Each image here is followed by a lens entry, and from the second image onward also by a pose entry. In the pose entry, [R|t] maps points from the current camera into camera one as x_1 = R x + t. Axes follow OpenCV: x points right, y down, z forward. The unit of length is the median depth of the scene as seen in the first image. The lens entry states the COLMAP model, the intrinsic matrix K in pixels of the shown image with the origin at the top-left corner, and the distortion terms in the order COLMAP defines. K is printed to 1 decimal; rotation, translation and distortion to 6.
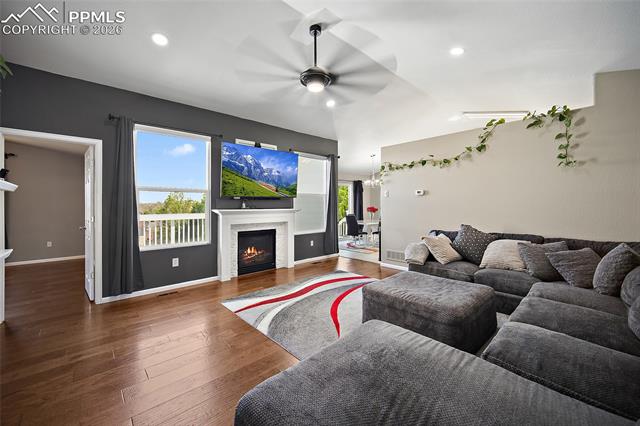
lens RADIAL K [[255.2, 0, 317.8], [0, 255.2, 207.0], [0, 0, 1]] dist [-0.001658, -0.000171]
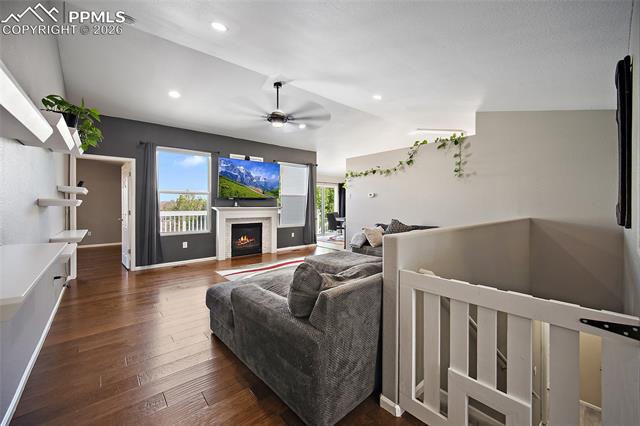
lens RADIAL K [[255.2, 0, 317.8], [0, 255.2, 207.0], [0, 0, 1]] dist [-0.001658, -0.000171]
pose [[0.999213, 0.005672, -0.039264, 0.182850], [-0.005536, 0.999978, 0.003579, 0.000854], [0.039283, -0.003359, 0.999222, -0.301299]]
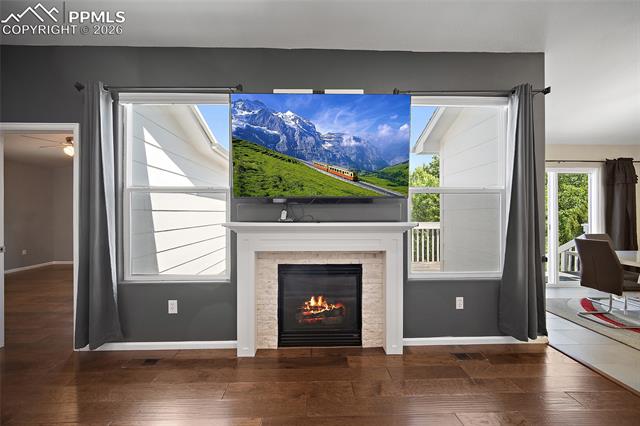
lens RADIAL K [[256.1, 0, 321.5], [0, 256.1, 214.3], [0, 0, 1]] dist [-0.001492, 0.000045]
pose [[0.767153, 0.001651, -0.641462, 0.091614], [-0.004561, 0.999985, -0.002880, -0.003734], [0.641447, 0.005135, 0.767150, 0.645767]]
